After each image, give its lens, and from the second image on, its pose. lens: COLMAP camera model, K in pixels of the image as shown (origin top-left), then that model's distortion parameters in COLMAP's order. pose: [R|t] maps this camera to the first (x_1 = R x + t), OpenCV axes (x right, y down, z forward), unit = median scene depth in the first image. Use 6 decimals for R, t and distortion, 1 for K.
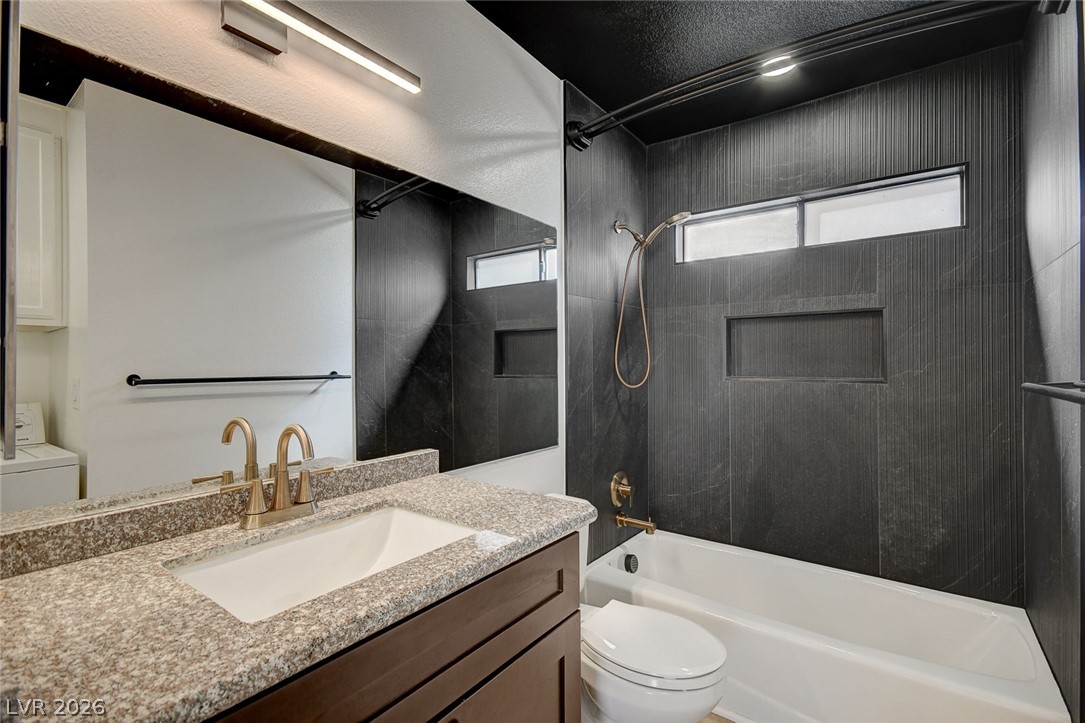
lens RADIAL K [[495.5, 0, 543.1], [0, 495.5, 359.3], [0, 0, 1]] dist [0.009058, -0.000446]
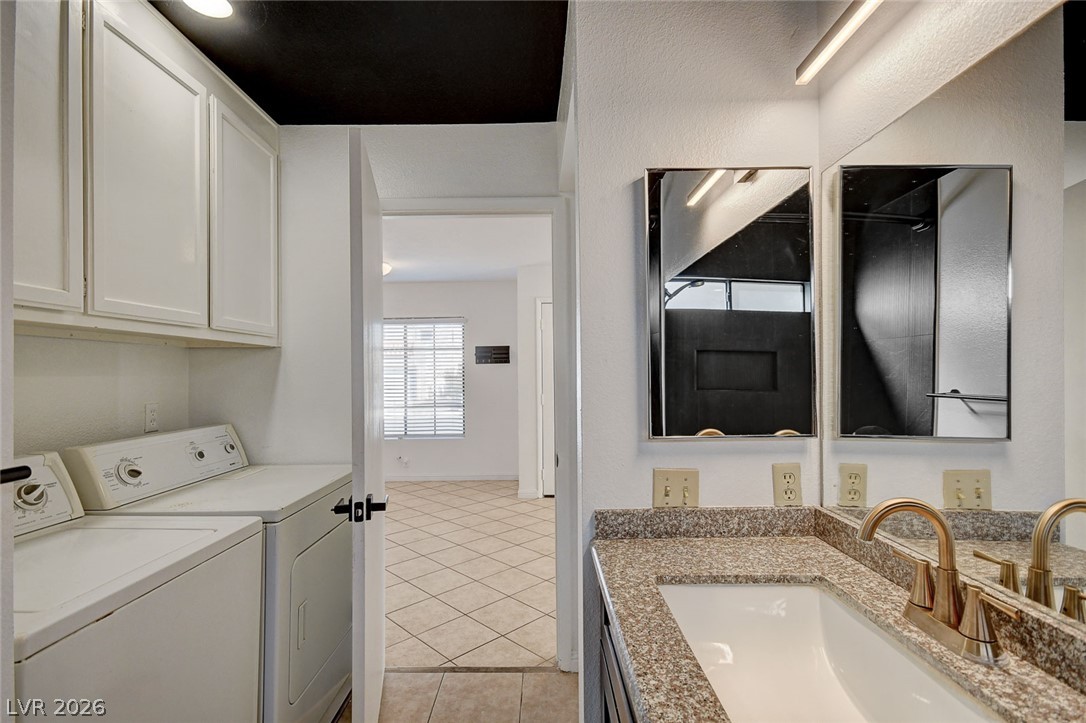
lens RADIAL K [[525.3, 0, 538.7], [0, 525.3, 367.8], [0, 0, 1]] dist [-0.000539, -0.000019]
pose [[-0.810371, -0.001075, -0.585917, 0.465906], [0.003528, 0.999971, -0.006713, -0.066822], [0.585907, -0.007507, -0.810344, 1.563733]]
